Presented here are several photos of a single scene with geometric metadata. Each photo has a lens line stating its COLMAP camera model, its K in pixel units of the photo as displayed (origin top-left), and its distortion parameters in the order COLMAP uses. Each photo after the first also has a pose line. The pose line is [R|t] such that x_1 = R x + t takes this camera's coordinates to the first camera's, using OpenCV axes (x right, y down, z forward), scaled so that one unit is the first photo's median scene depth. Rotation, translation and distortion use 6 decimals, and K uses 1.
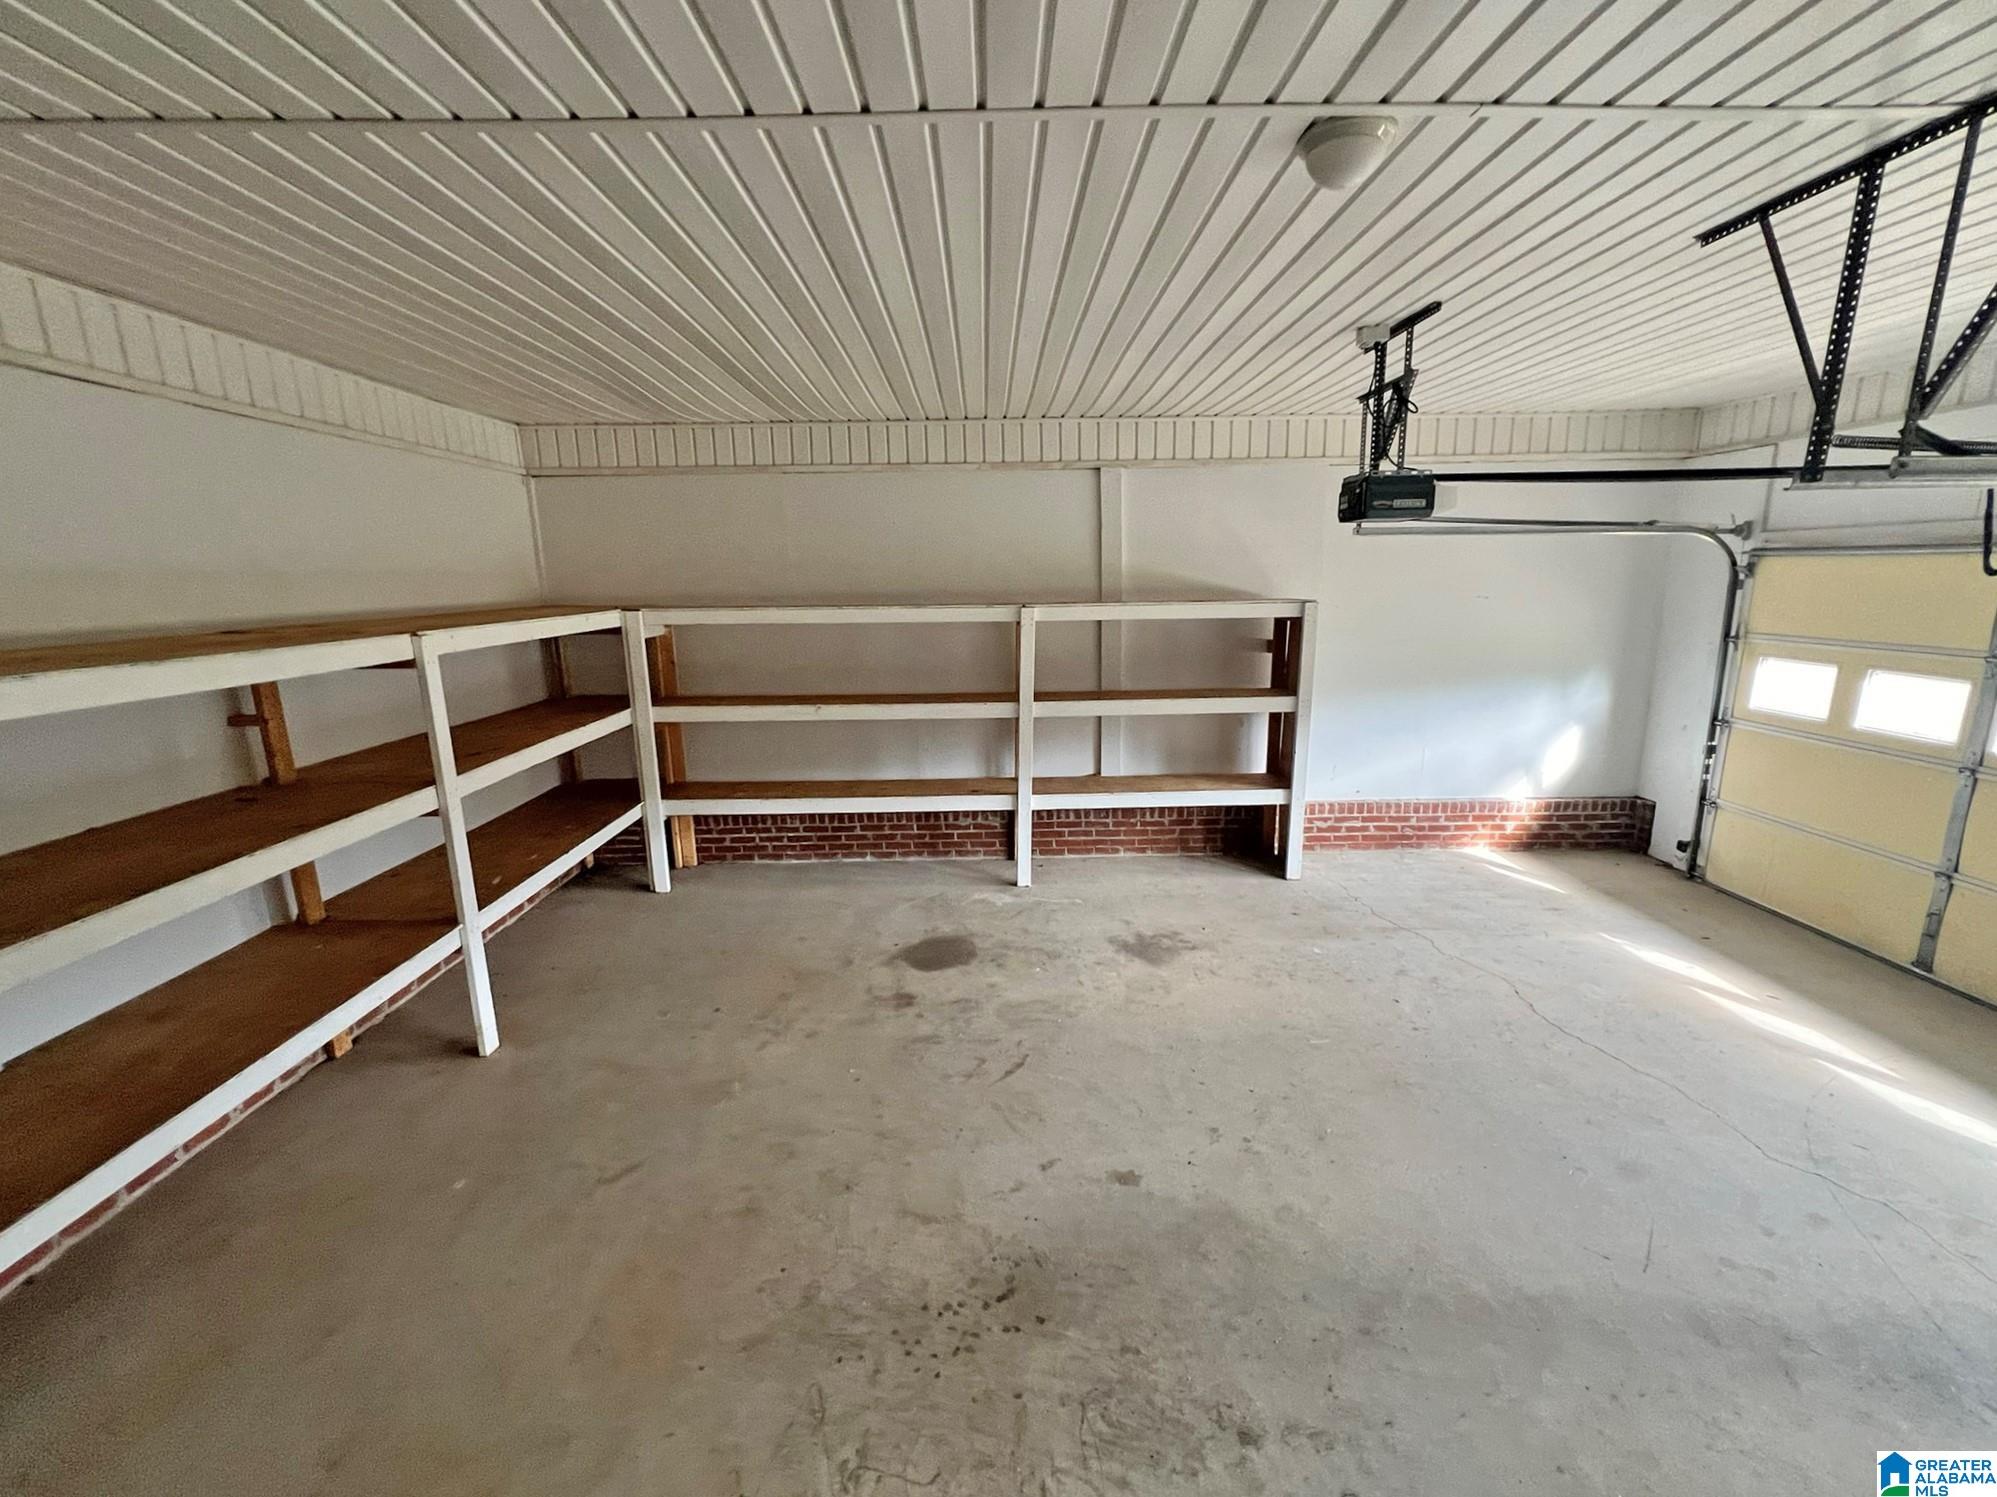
lens RADIAL K [[809.4, 0, 993.0], [0, 809.4, 746.1], [0, 0, 1]] dist [0.001106, -0.000332]
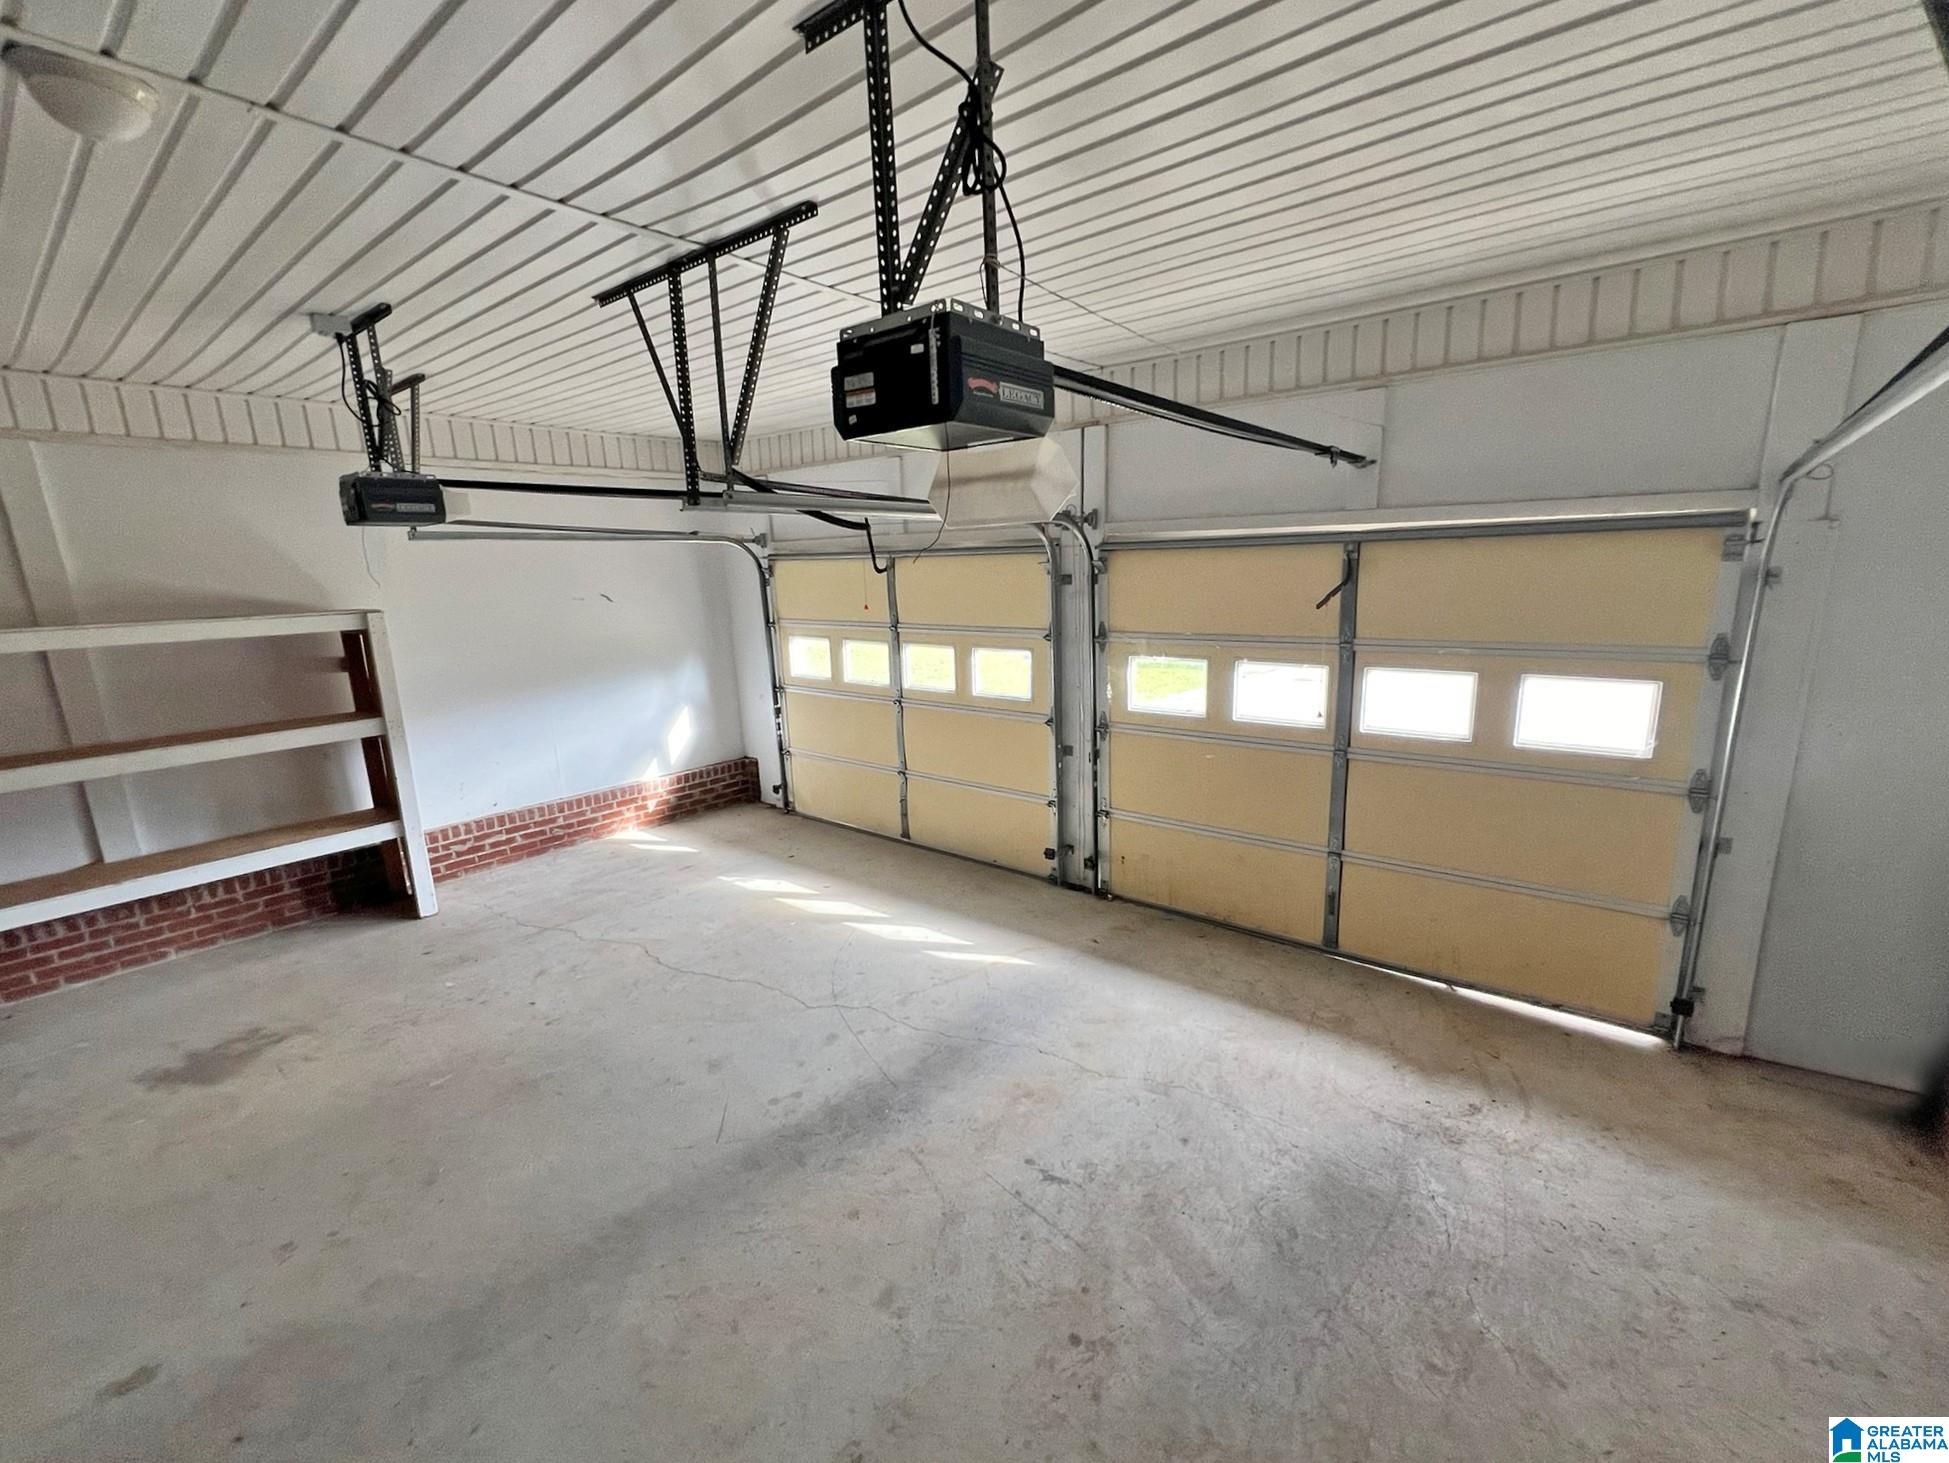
lens RADIAL K [[823.0, 0, 974.0], [0, 823.0, 734.0], [0, 0, 1]] dist [-0.000581, -0.000176]
pose [[0.642864, -0.160413, 0.748995, 0.100233], [0.176411, 0.982546, 0.059019, 0.016716], [-0.745389, 0.094190, 0.659942, -0.077761]]
